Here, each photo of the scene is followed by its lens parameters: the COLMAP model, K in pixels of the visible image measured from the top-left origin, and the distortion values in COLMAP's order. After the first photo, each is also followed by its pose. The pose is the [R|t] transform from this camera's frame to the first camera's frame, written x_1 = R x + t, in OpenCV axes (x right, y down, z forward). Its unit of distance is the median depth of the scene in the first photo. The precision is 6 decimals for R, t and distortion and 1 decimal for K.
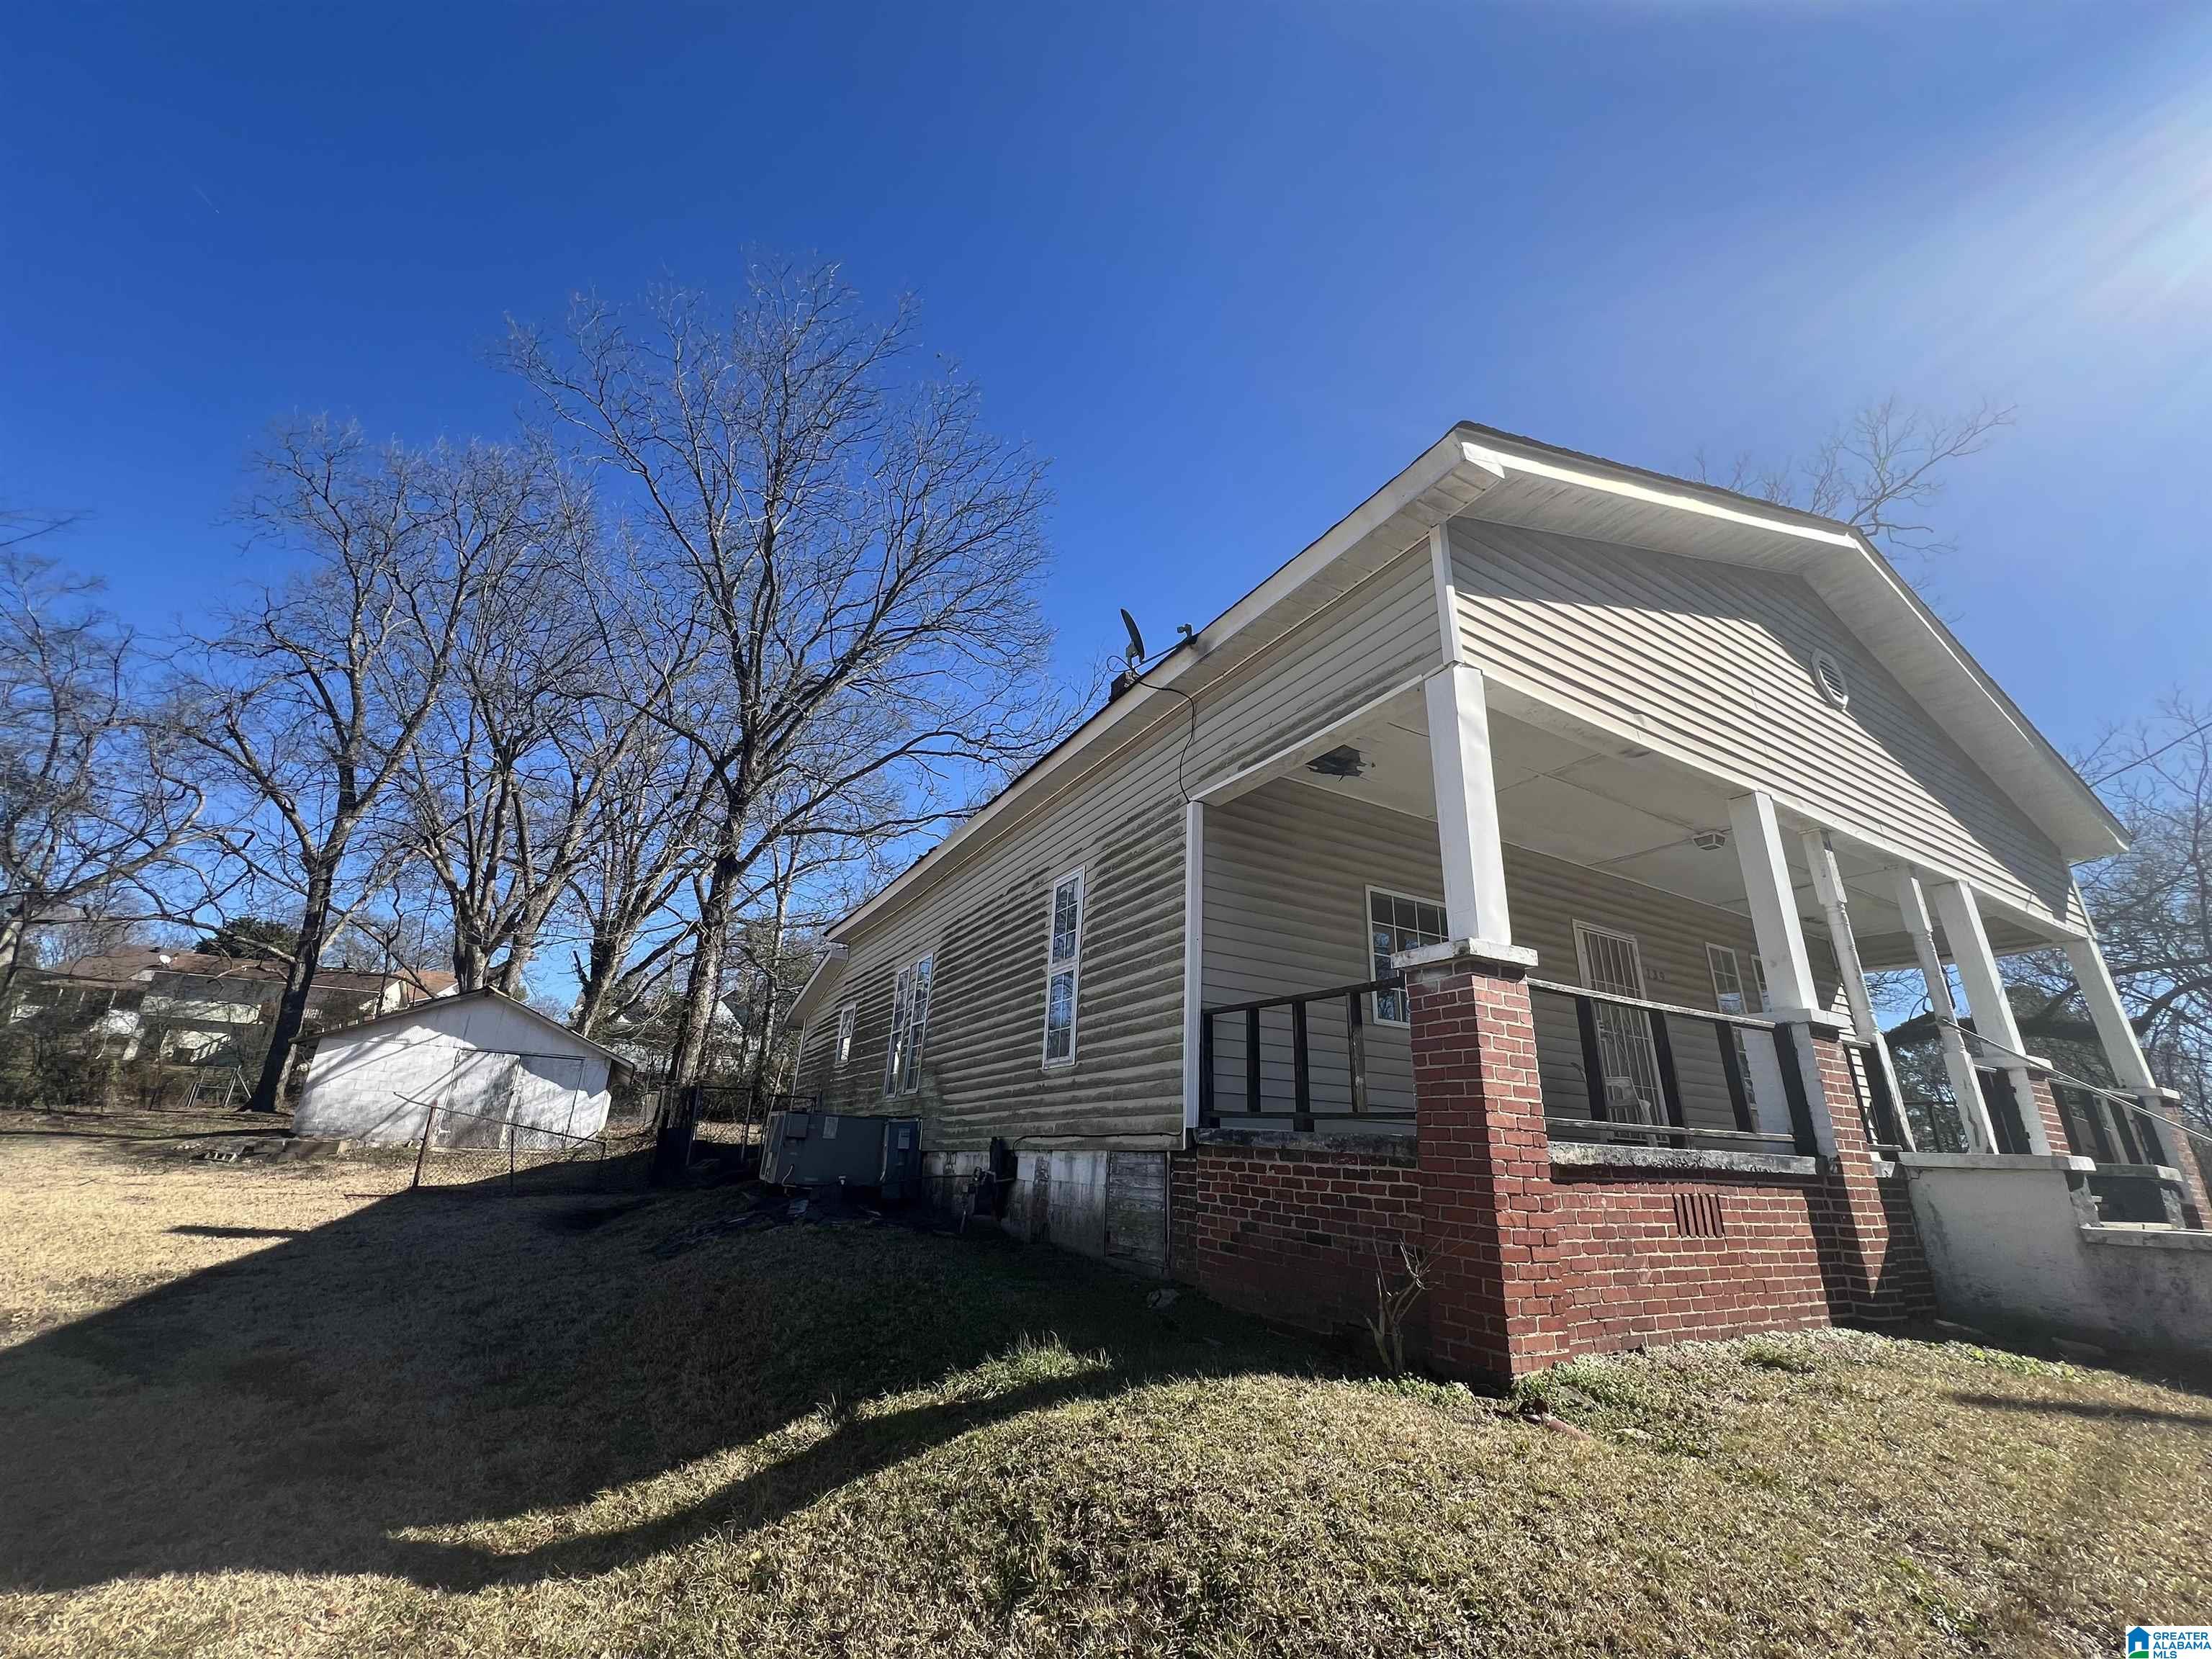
lens RADIAL K [[882.3, 0, 1102.6], [0, 882.3, 826.6], [0, 0, 1]] dist [-0.011864, -0.000264]
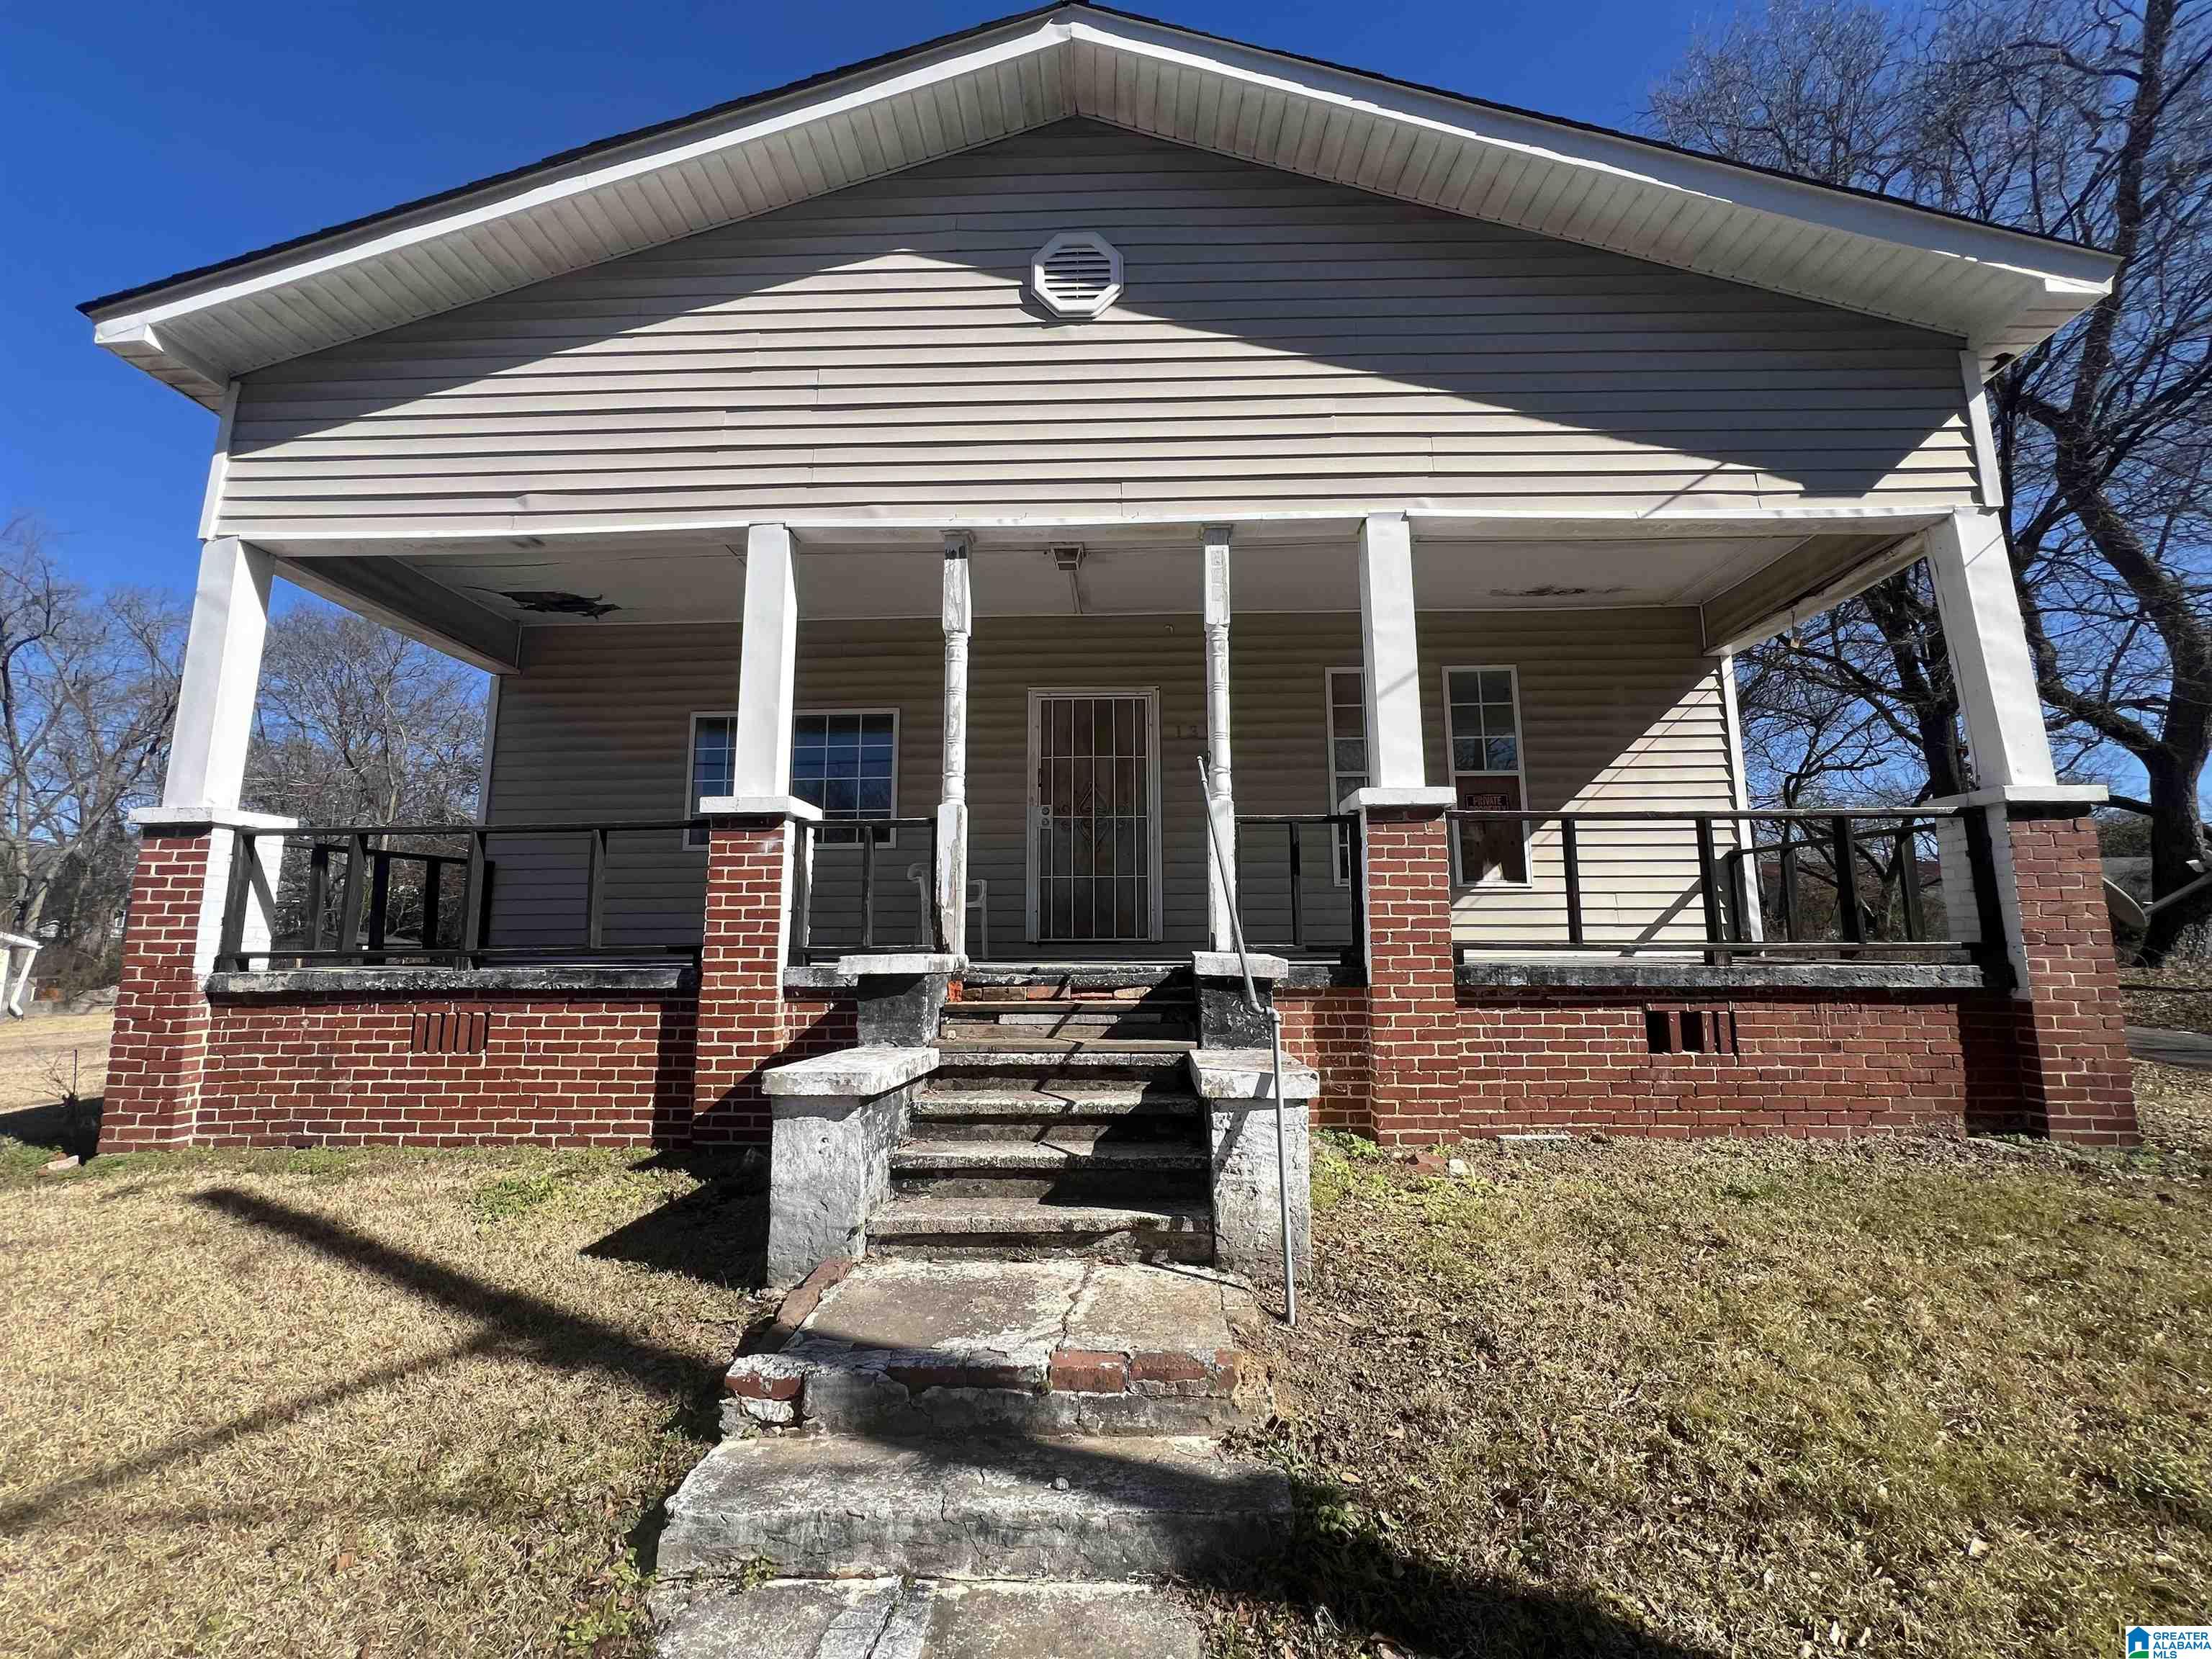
lens RADIAL K [[882.3, 0, 1108.7], [0, 882.3, 833.5], [0, 0, 1]] dist [-0.011864, -0.000264]
pose [[0.858230, -0.111617, -0.500982, 1.911479], [0.217894, 0.962979, 0.158724, 0.233989], [0.464719, -0.245382, 0.850778, 0.566356]]
